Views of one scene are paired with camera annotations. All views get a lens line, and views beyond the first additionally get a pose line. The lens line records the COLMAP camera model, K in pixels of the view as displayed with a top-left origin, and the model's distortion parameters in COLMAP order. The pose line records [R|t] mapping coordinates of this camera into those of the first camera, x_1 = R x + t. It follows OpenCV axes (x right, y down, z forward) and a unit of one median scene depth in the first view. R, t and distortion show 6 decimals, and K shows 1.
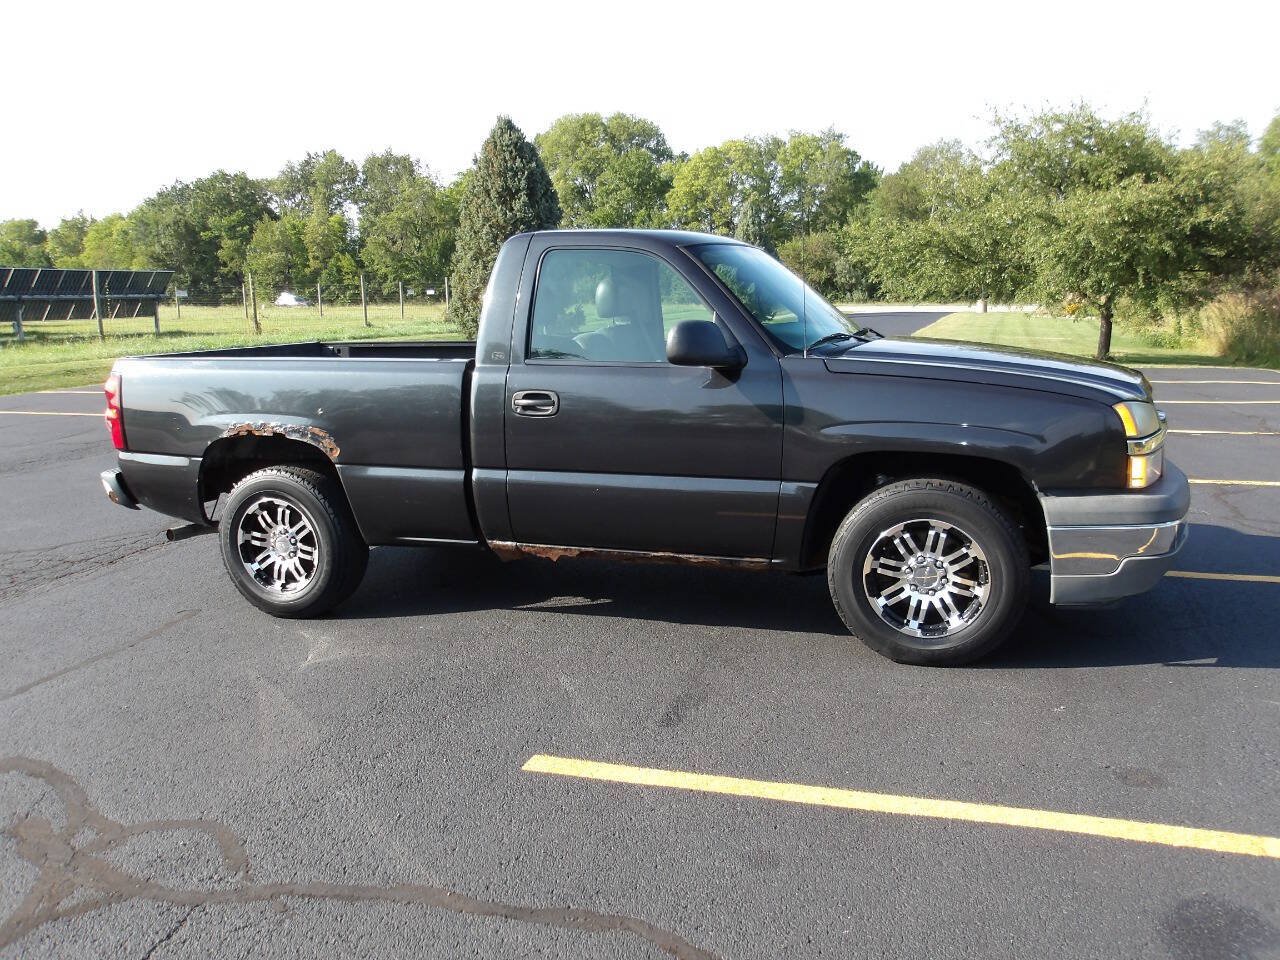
lens RADIAL K [[1060.3, 0, 640.0], [0, 1060.3, 480.0], [0, 0, 1]] dist [0.002861, 0.001148]
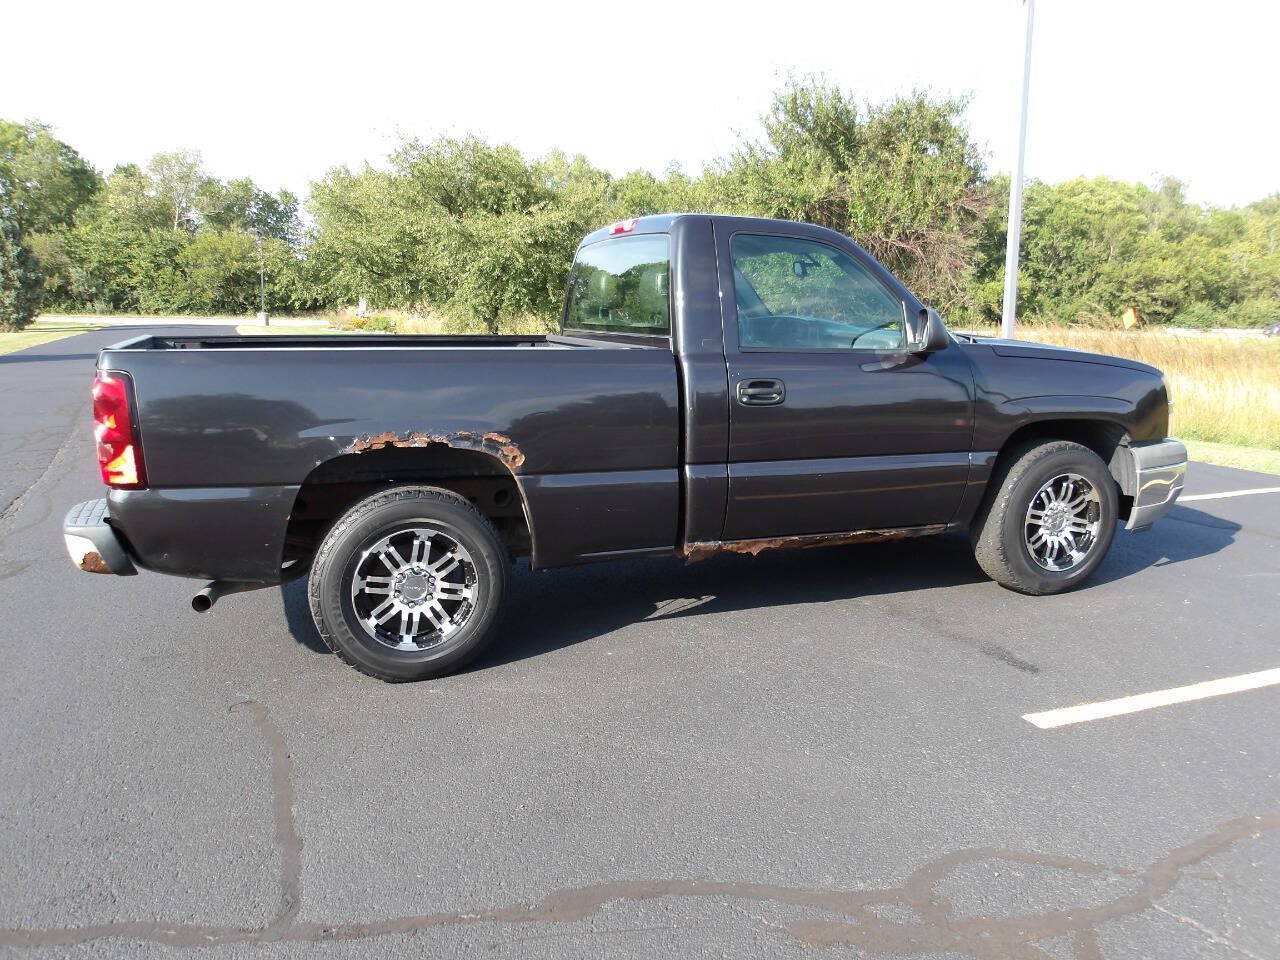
lens RADIAL K [[1063.6, 0, 640.0], [0, 1063.6, 480.0], [0, 0, 1]] dist [-0.007713, 0.003657]
pose [[0.761935, -0.078793, 0.642843, -0.768343], [0.088459, 0.995931, 0.017225, -0.017784], [-0.641584, 0.043741, 0.765804, 0.317532]]
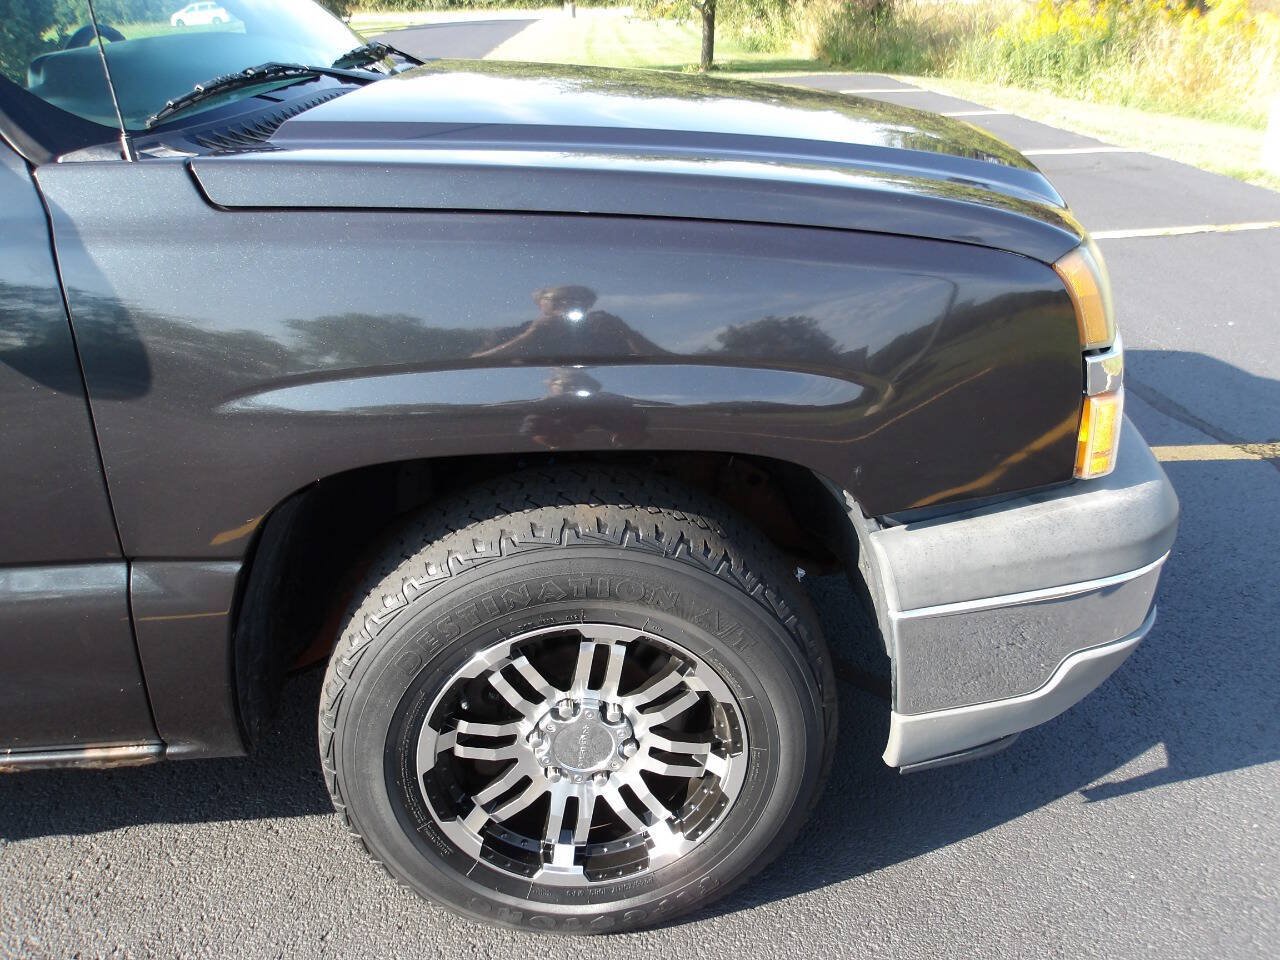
lens RADIAL K [[1063.6, 0, 640.0], [0, 1063.6, 480.0], [0, 0, 1]] dist [-0.007713, 0.003657]
pose [[0.931733, -0.167483, 0.322216, 0.158531], [0.082615, 0.961789, 0.261031, -0.084382], [-0.353622, -0.216591, 0.909967, 0.580122]]
